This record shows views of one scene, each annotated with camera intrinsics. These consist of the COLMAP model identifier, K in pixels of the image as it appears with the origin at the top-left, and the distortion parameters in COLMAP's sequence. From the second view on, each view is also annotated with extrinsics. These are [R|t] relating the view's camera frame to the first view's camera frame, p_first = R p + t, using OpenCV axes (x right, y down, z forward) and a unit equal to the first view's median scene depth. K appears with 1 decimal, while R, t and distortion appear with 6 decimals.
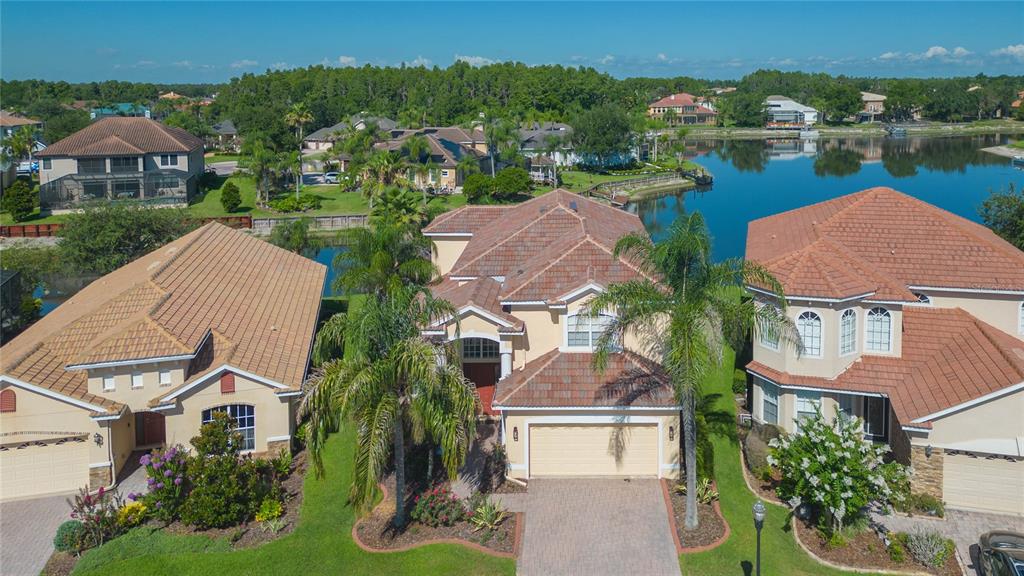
lens RADIAL K [[733.5, 0, 550.2], [0, 733.5, 287.0], [0, 0, 1]] dist [0.023386, -0.001234]
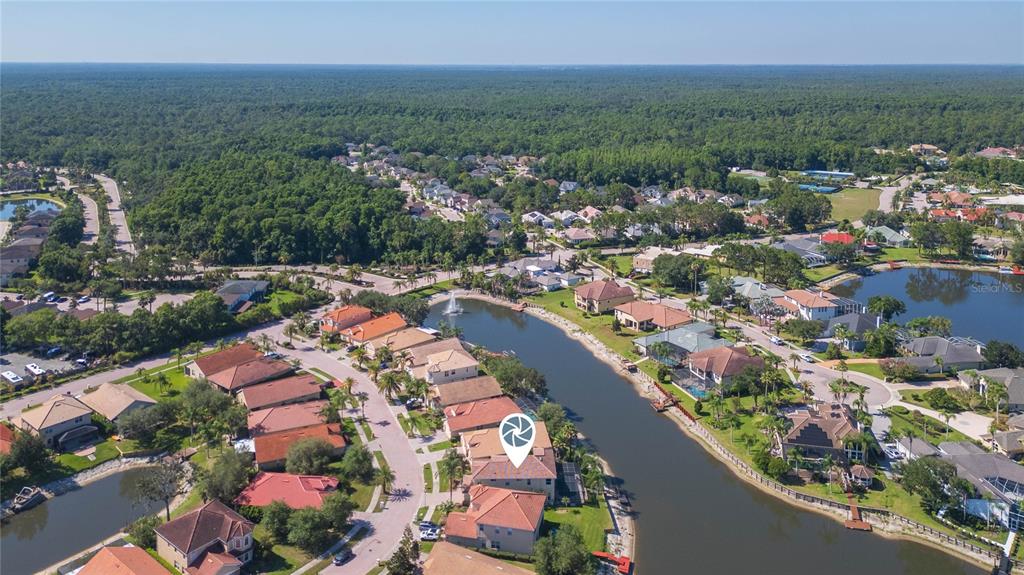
lens RADIAL K [[706.9, 0, 500.6], [0, 706.9, 283.1], [0, 0, 1]] dist [0.052797, -0.063604]
pose [[0.033377, 0.300320, -0.953254, 4.885294], [-0.273632, 0.920089, 0.280290, -2.937539], [0.961255, 0.251486, 0.112887, 0.189694]]
